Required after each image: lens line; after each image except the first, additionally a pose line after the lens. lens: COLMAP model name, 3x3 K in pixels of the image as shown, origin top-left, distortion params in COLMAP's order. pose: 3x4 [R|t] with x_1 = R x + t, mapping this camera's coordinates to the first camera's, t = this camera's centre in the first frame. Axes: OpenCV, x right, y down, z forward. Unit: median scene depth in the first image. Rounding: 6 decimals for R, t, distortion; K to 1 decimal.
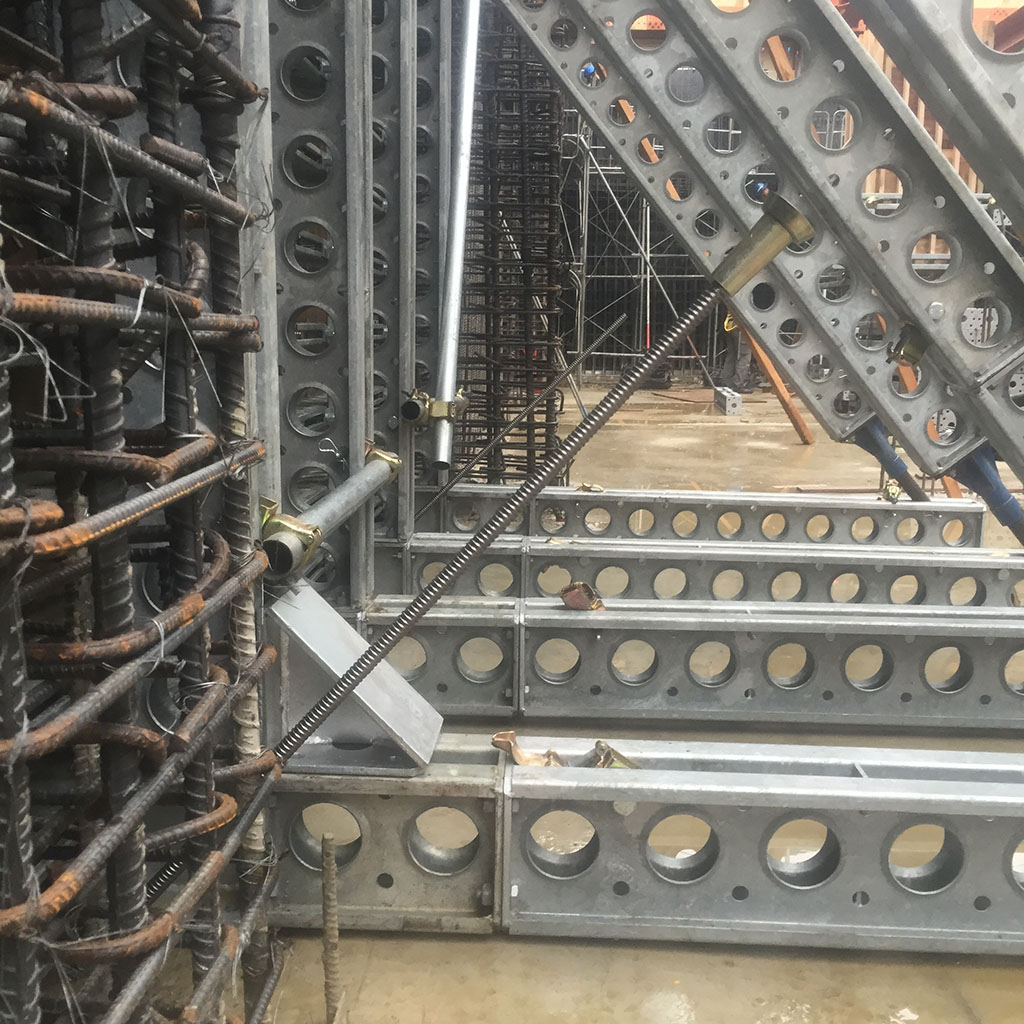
lens RADIAL K [[1156.0, 0, 510.6], [0, 1156.0, 521.0], [0, 0, 1]] dist [0.061766, 0.000000]
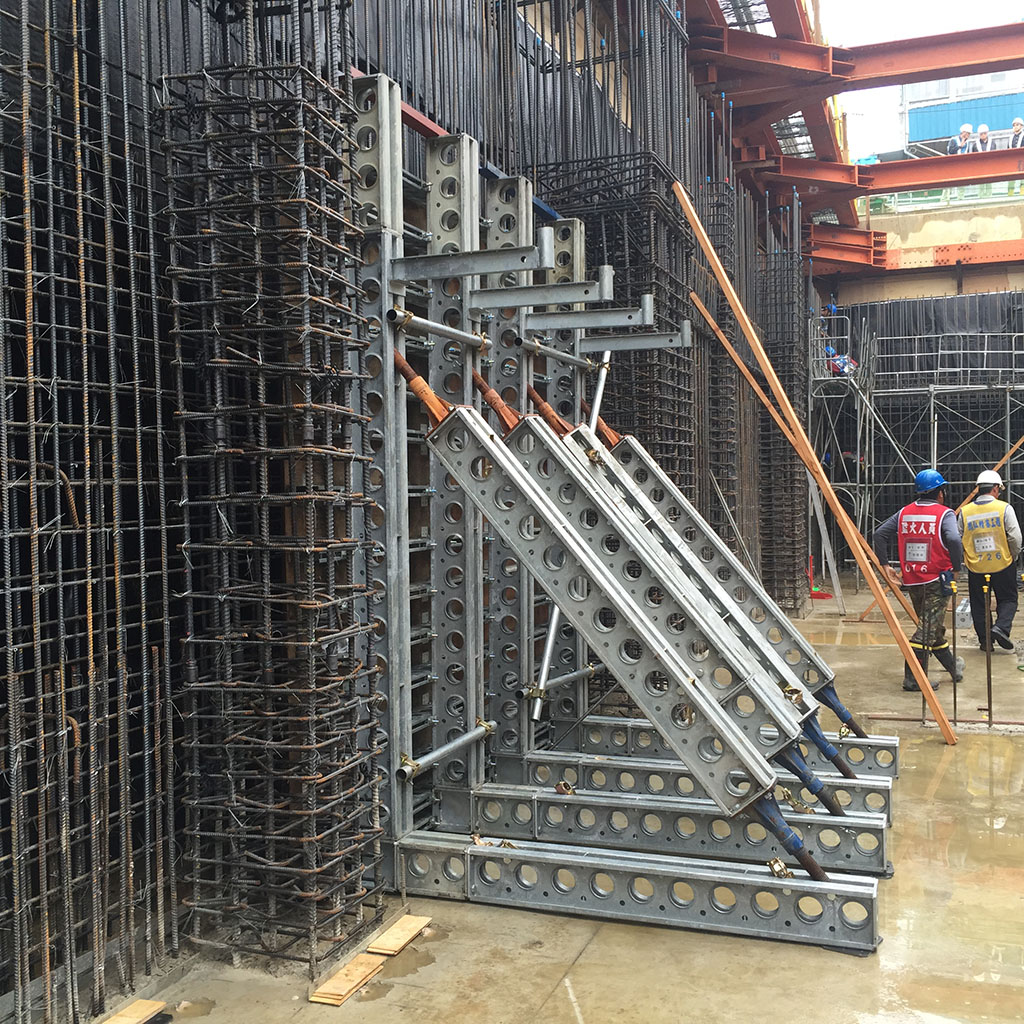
lens RADIAL K [[1156.0, 0, 517.0], [0, 1156.0, 508.9], [0, 0, 1]] dist [0.061766, 0.000000]
pose [[0.950937, -0.024498, -0.308412, 0.724868], [-0.022582, 0.988705, -0.148163, -0.146604], [0.308559, 0.147858, 0.939643, -1.342797]]
